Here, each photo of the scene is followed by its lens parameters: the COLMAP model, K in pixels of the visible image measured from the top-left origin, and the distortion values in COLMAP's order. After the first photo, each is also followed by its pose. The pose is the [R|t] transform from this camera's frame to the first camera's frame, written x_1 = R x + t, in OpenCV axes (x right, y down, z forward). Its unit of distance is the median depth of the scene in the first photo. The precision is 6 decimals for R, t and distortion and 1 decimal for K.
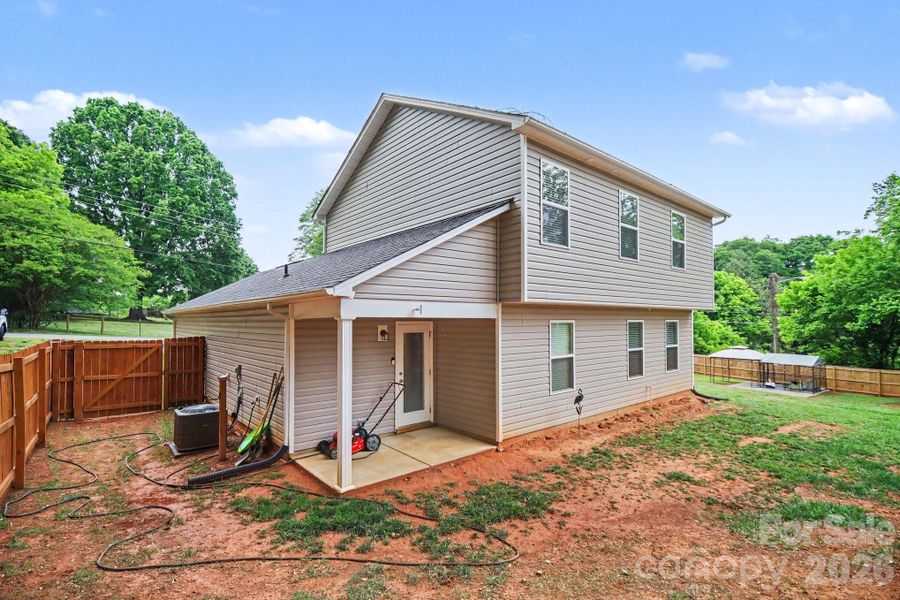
lens RADIAL K [[428.5, 0, 453.5], [0, 428.5, 318.6], [0, 0, 1]] dist [0.001243, -0.000115]
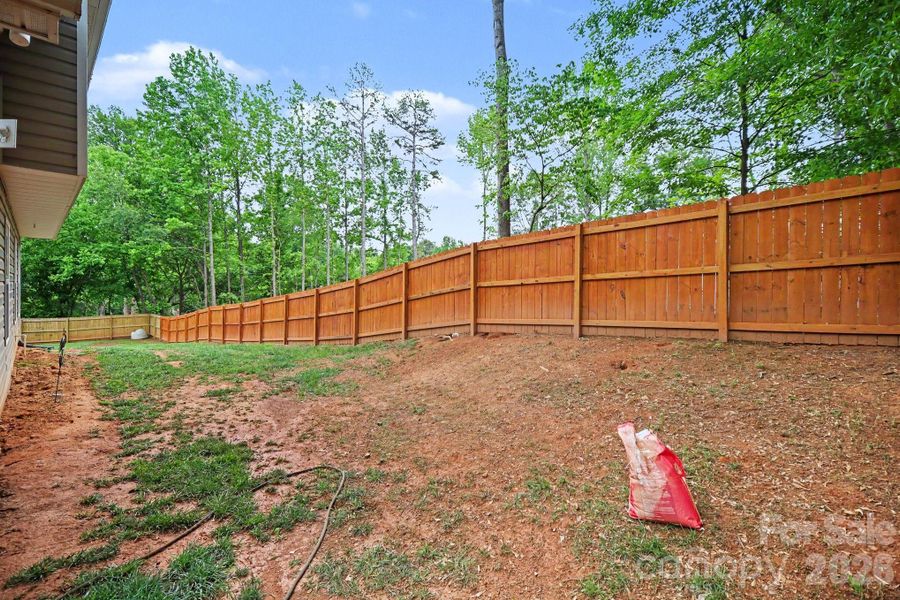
lens RADIAL K [[399.2, 0, 447.6], [0, 399.2, 289.6], [0, 0, 1]] dist [0.003752, 0.000886]
pose [[-0.102093, -0.012268, 0.994699, -0.118786], [-0.009745, 0.999888, 0.011332, 0.025784], [-0.994727, -0.008536, -0.102202, 0.135732]]
